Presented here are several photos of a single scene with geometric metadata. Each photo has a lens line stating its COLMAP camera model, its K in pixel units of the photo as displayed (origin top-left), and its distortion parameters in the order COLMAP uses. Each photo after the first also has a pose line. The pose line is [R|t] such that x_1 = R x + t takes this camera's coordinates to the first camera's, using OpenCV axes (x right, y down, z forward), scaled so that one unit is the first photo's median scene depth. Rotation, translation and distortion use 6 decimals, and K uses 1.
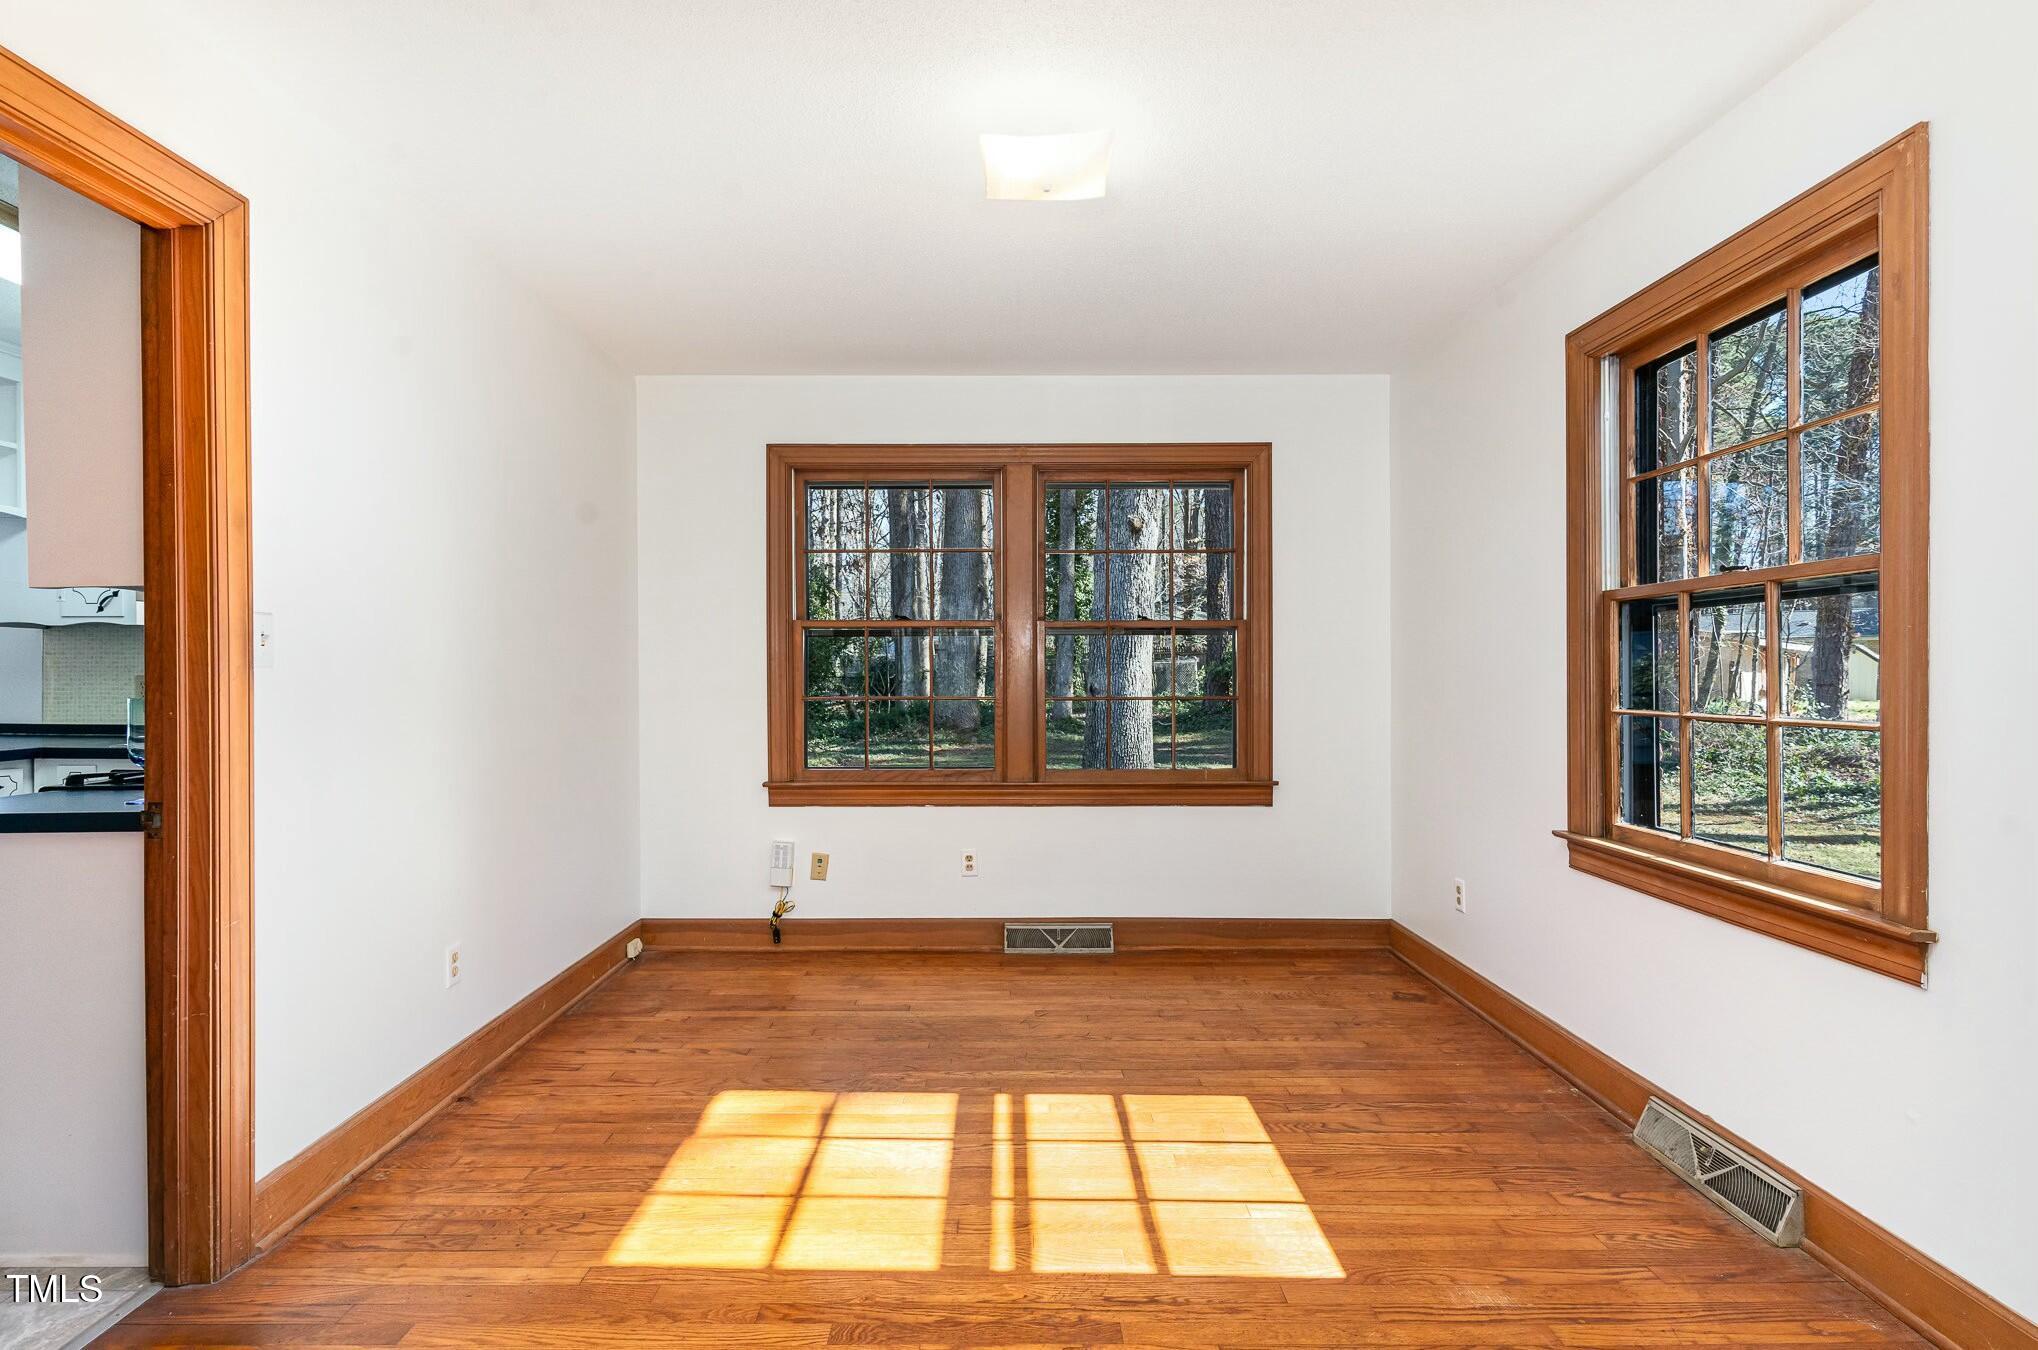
lens RADIAL K [[1025.3, 0, 1019.0], [0, 1025.3, 675.0], [0, 0, 1]] dist [-0.000419, -0.000737]
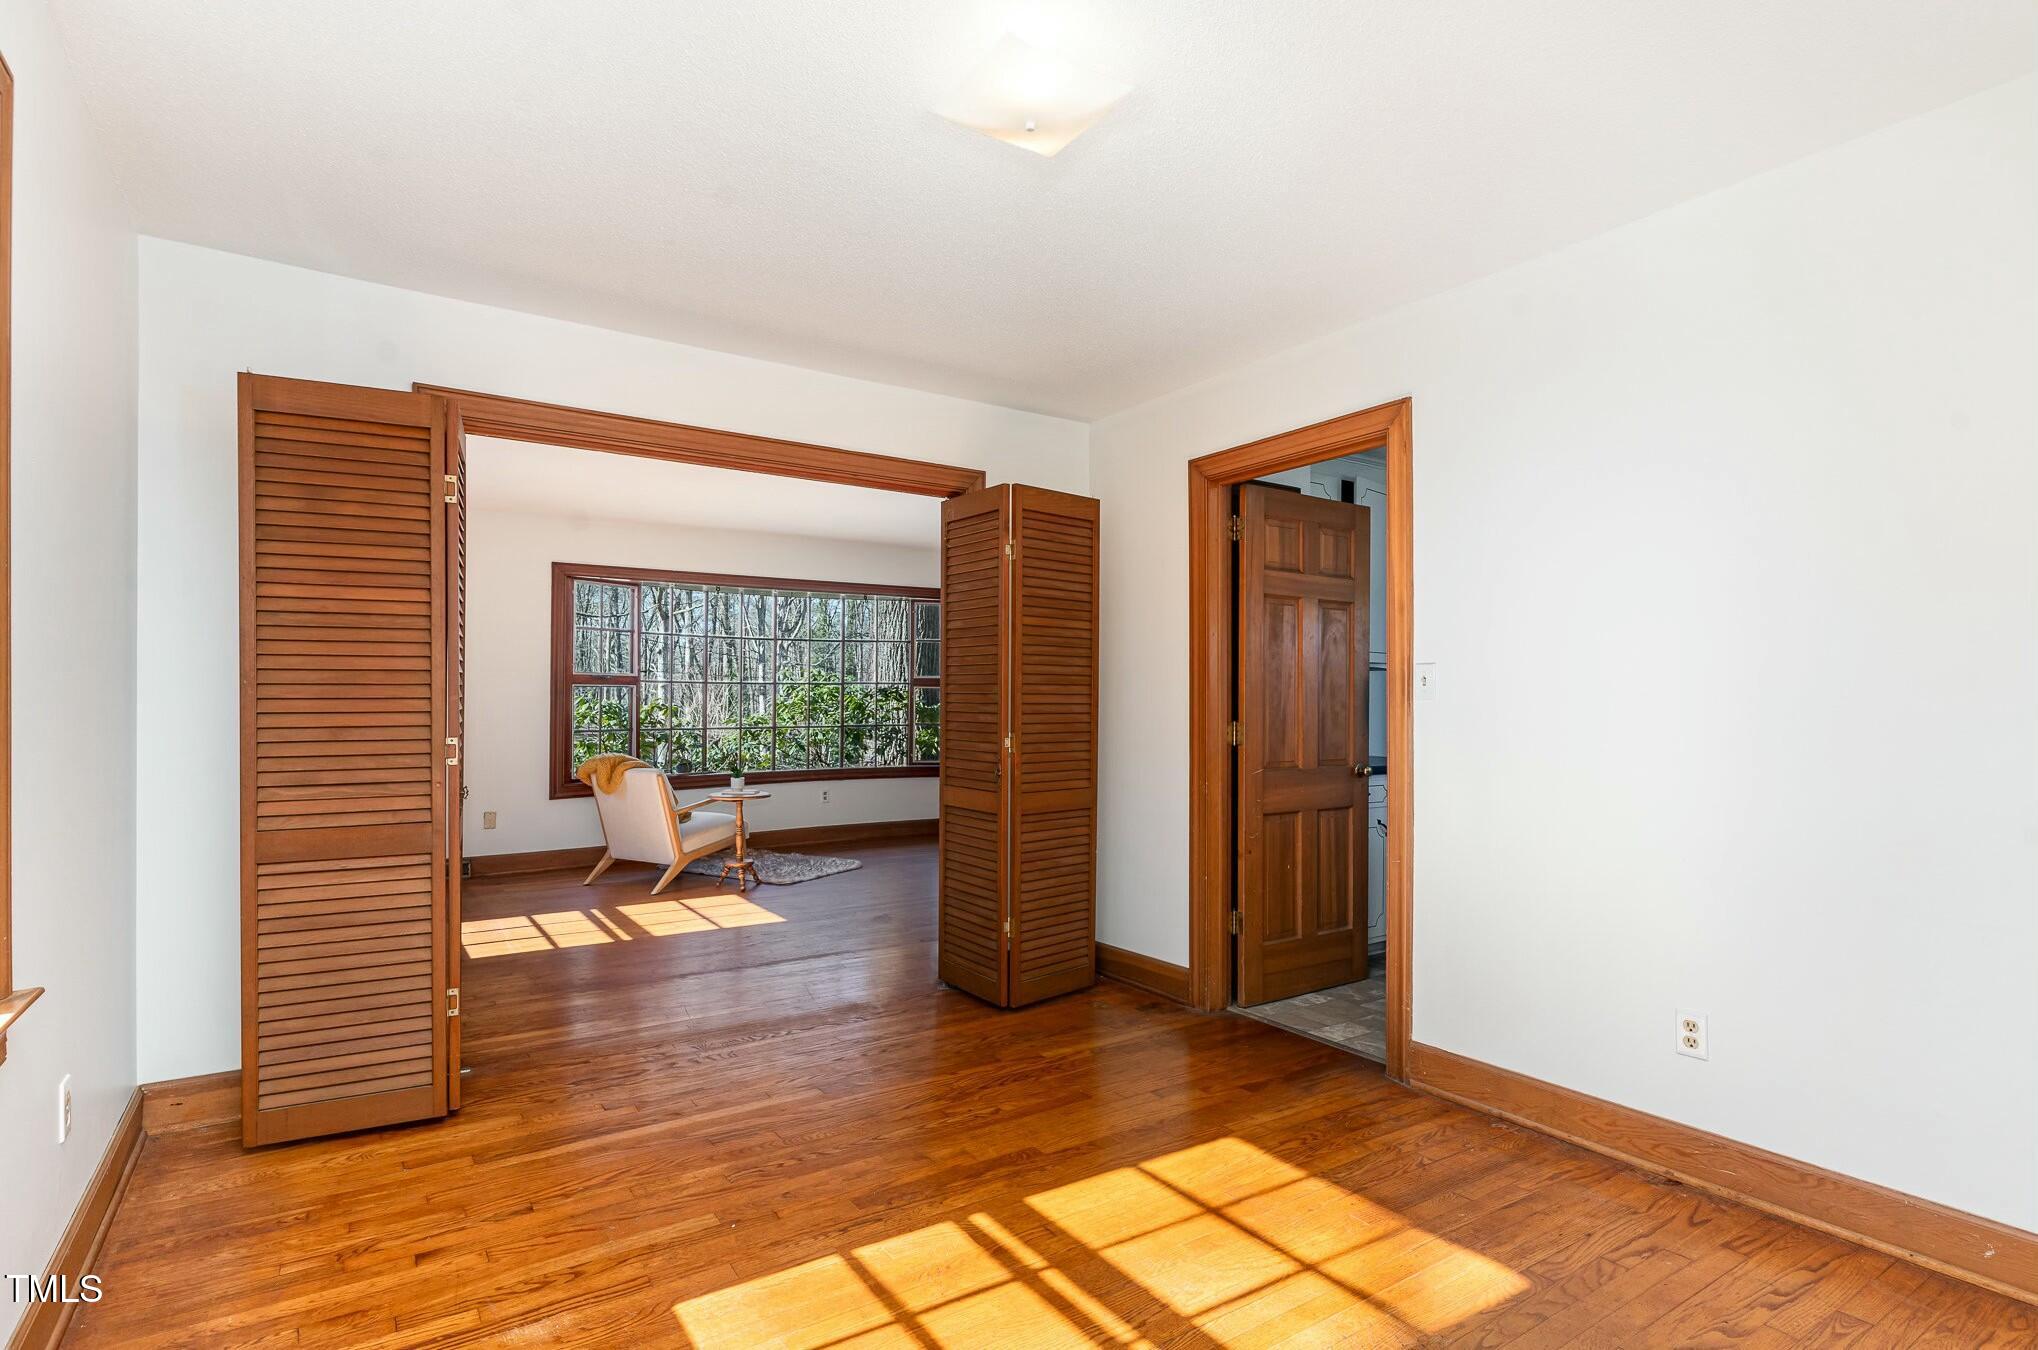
lens RADIAL K [[1001.2, 0, 1019.0], [0, 1001.2, 675.0], [0, 0, 1]] dist [0.001077, -0.000172]
pose [[-0.841605, -0.017455, -0.539812, 0.510412], [-0.000515, 0.999503, -0.031516, 0.004405], [0.540094, -0.026246, -0.841196, 1.799817]]
